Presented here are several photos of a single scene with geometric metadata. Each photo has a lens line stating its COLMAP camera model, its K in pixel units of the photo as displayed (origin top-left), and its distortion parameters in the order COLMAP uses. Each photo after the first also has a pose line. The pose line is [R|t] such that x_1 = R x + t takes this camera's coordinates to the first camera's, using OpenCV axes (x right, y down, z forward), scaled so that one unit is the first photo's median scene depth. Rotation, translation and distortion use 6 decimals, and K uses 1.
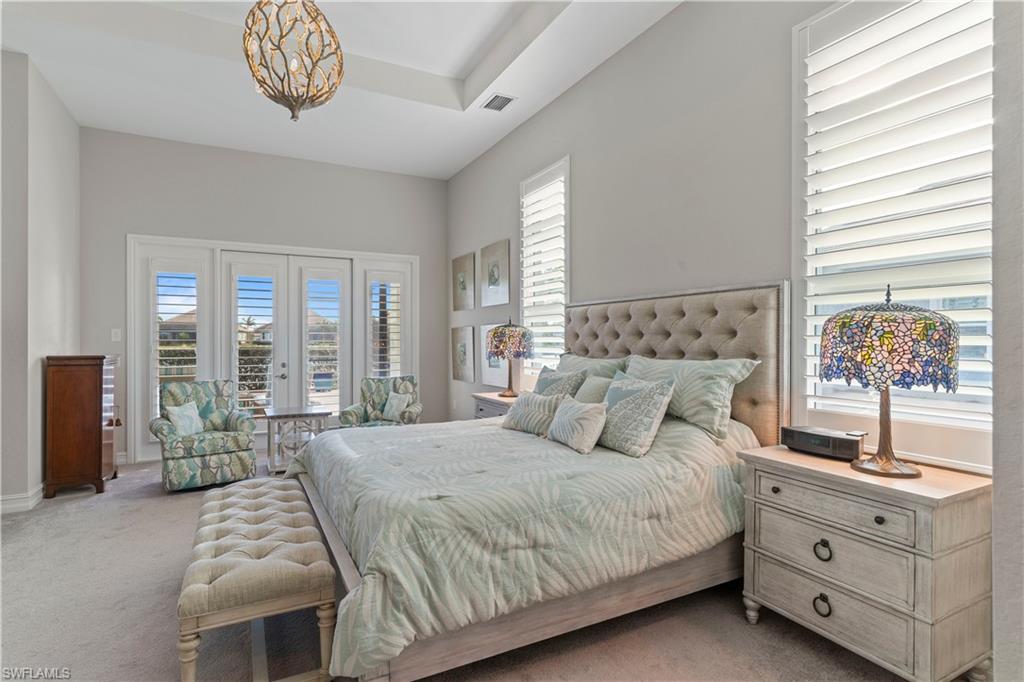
lens RADIAL K [[521.9, 0, 515.0], [0, 521.9, 343.4], [0, 0, 1]] dist [-0.010142, 0.007117]
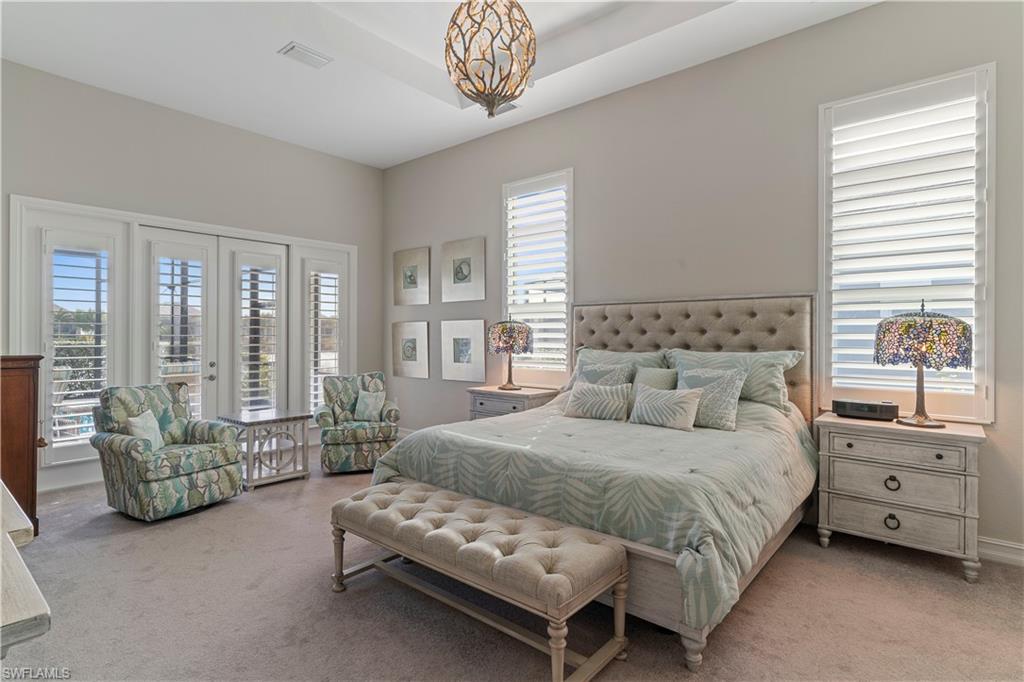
lens RADIAL K [[521.9, 0, 518.9], [0, 521.9, 335.5], [0, 0, 1]] dist [-0.010142, 0.007117]
pose [[0.926460, 0.001269, 0.376391, -0.550856], [0.000751, 0.999986, -0.005221, -0.001497], [-0.376393, 0.005120, 0.926446, 0.035262]]
